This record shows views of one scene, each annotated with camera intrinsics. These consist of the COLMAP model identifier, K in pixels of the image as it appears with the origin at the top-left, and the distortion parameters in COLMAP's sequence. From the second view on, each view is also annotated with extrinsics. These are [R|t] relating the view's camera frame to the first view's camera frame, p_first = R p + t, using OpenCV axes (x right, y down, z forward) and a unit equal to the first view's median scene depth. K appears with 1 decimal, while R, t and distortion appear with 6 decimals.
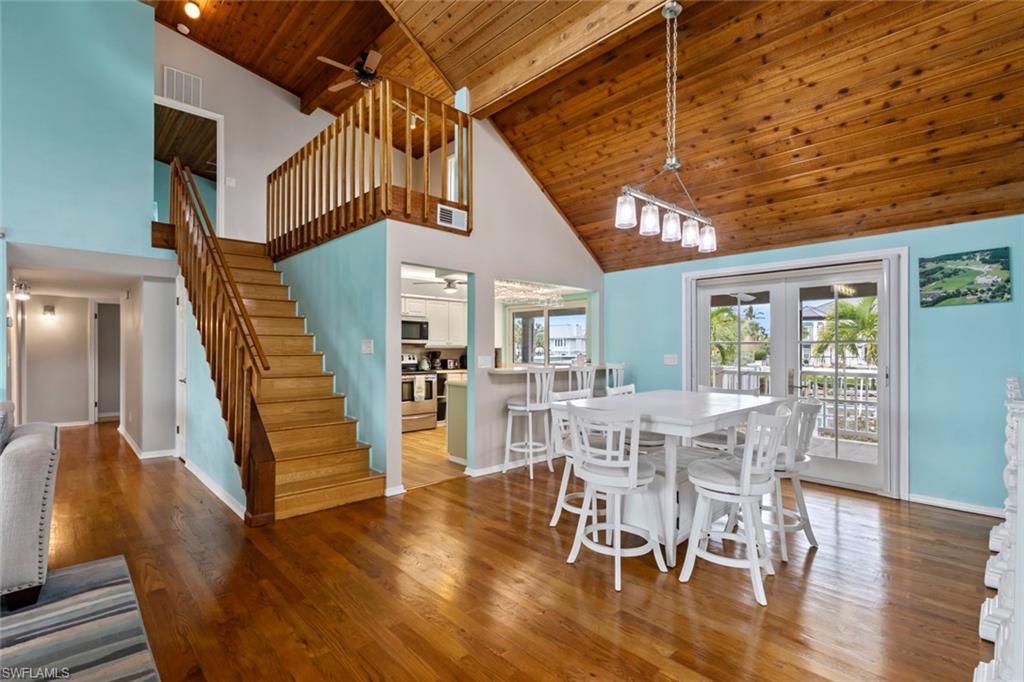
lens RADIAL K [[469.6, 0, 511.0], [0, 469.6, 345.6], [0, 0, 1]] dist [0.000497, 0.000075]
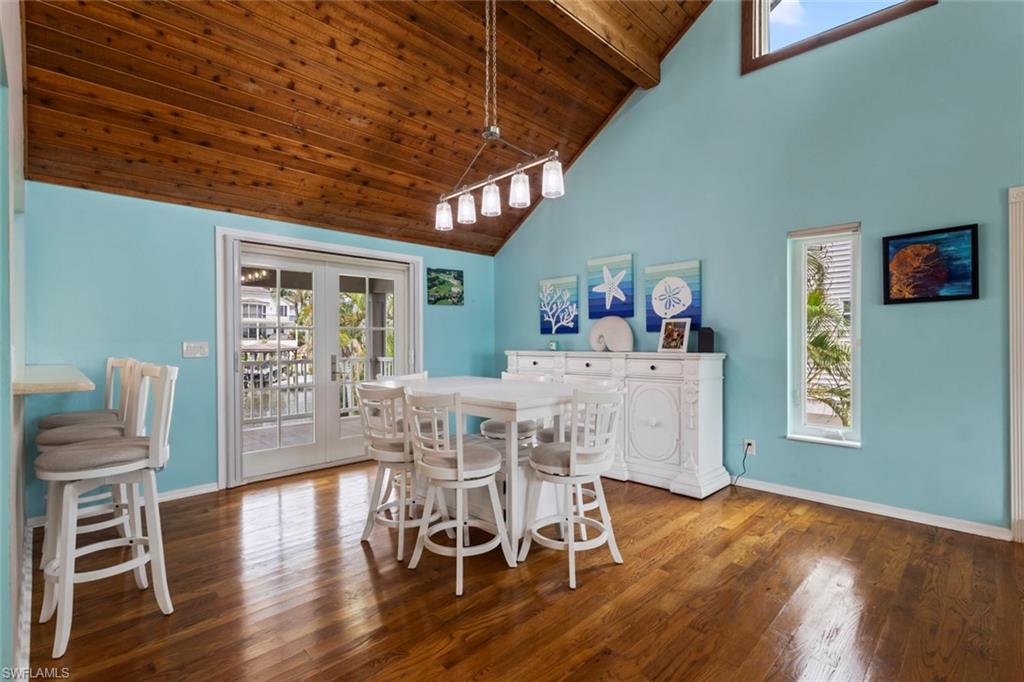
lens RADIAL K [[474.3, 0, 513.2], [0, 474.3, 343.9], [0, 0, 1]] dist [0.002074, 0.000514]
pose [[-0.026759, -0.007659, 0.999613, -0.482387], [-0.002098, 0.999969, 0.007606, 0.020974], [-0.999640, -0.001894, -0.026774, 0.768457]]
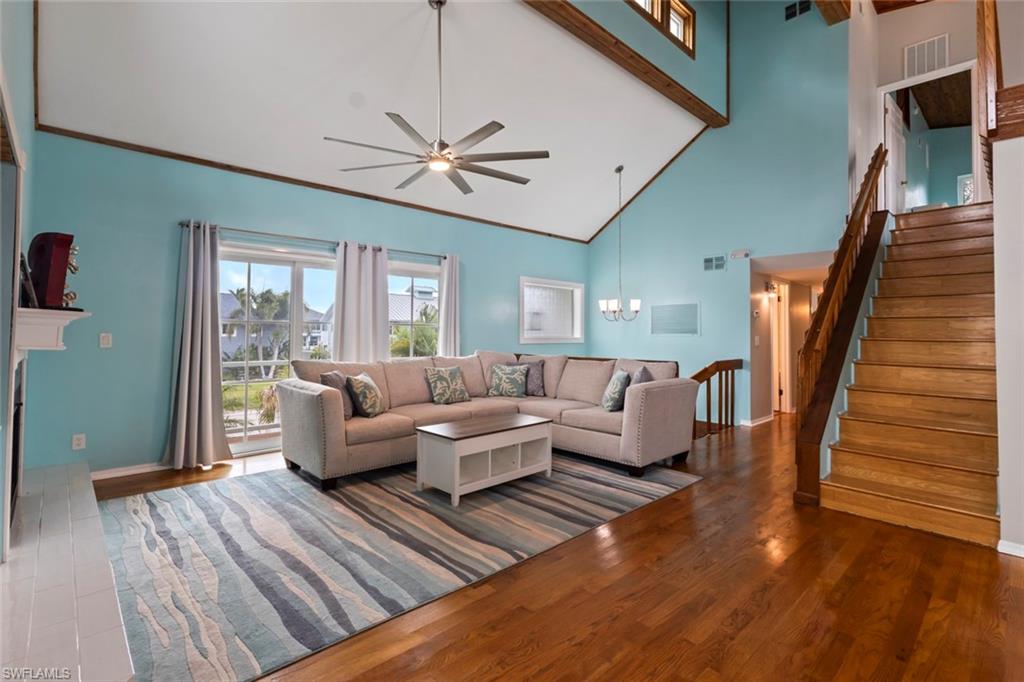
lens RADIAL K [[482.7, 0, 509.4], [0, 482.7, 320.7], [0, 0, 1]] dist [0.002893, 0.000637]
pose [[-0.007118, -0.025855, -0.999640, 0.442302], [-0.003082, 0.999662, -0.025833, 0.011002], [0.999970, 0.002897, -0.007195, 0.301312]]
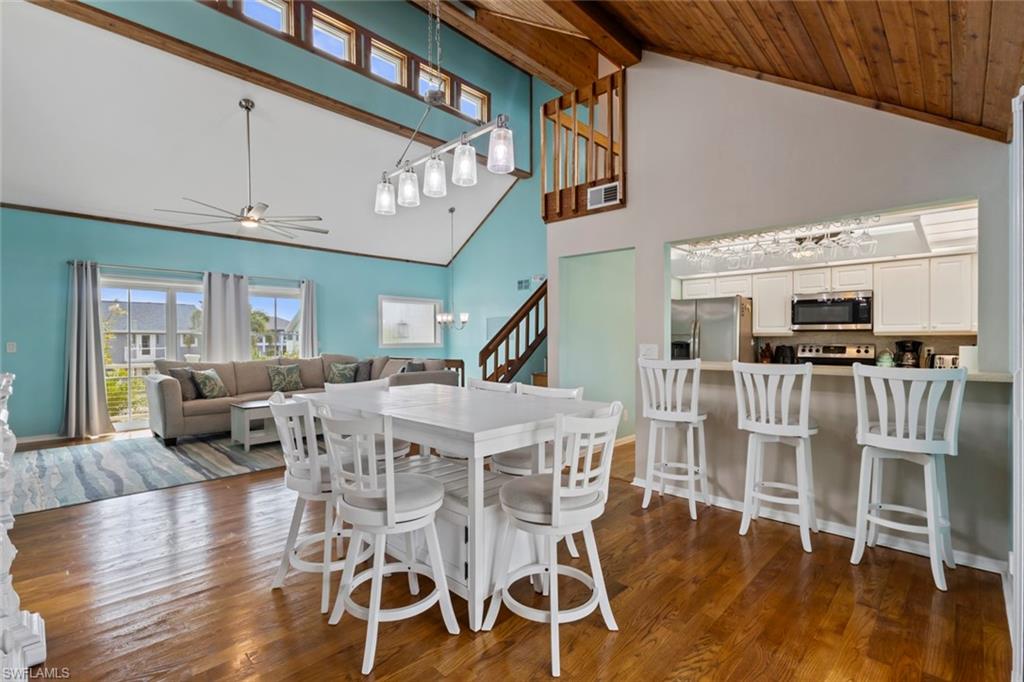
lens RADIAL K [[469.6, 0, 511.0], [0, 469.6, 345.6], [0, 0, 1]] dist [0.000497, 0.000075]
pose [[0.049334, 0.009509, -0.998737, 0.883057], [0.005423, 0.999937, 0.009788, 0.018557], [0.998768, -0.005899, 0.049280, 0.843440]]
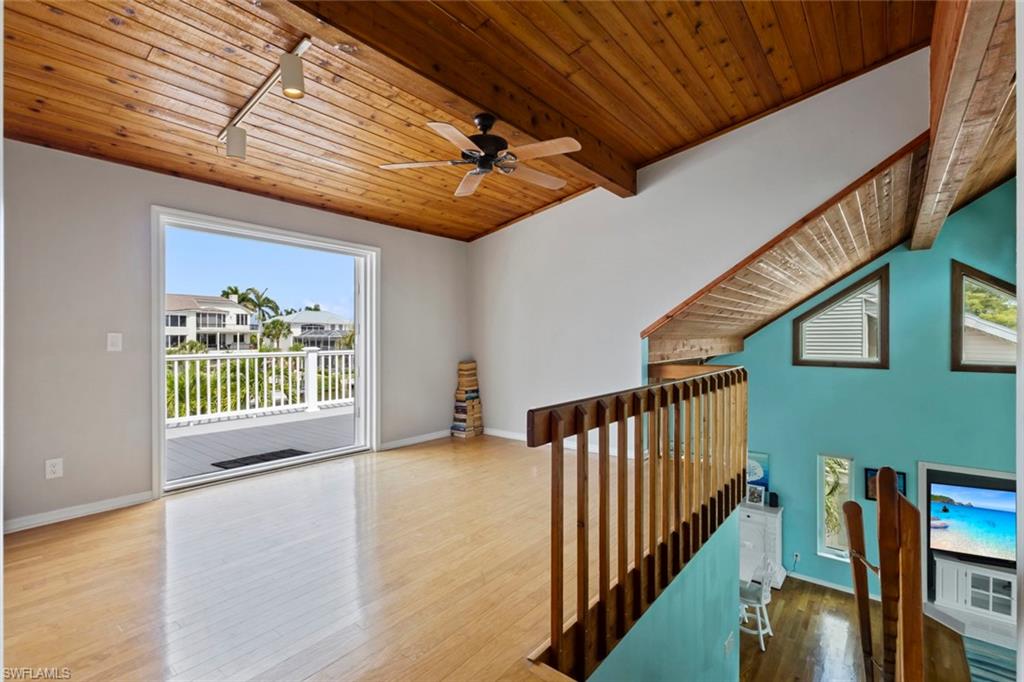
lens RADIAL K [[471.2, 0, 512.0], [0, 471.2, 341.0], [0, 0, 1]] dist [-0.000736, 0.000326]
pose [[-0.132212, -0.008112, 0.991188, -1.224674], [-0.003804, 0.999963, 0.007677, -0.627261], [-0.991214, -0.002756, -0.132238, 1.628155]]
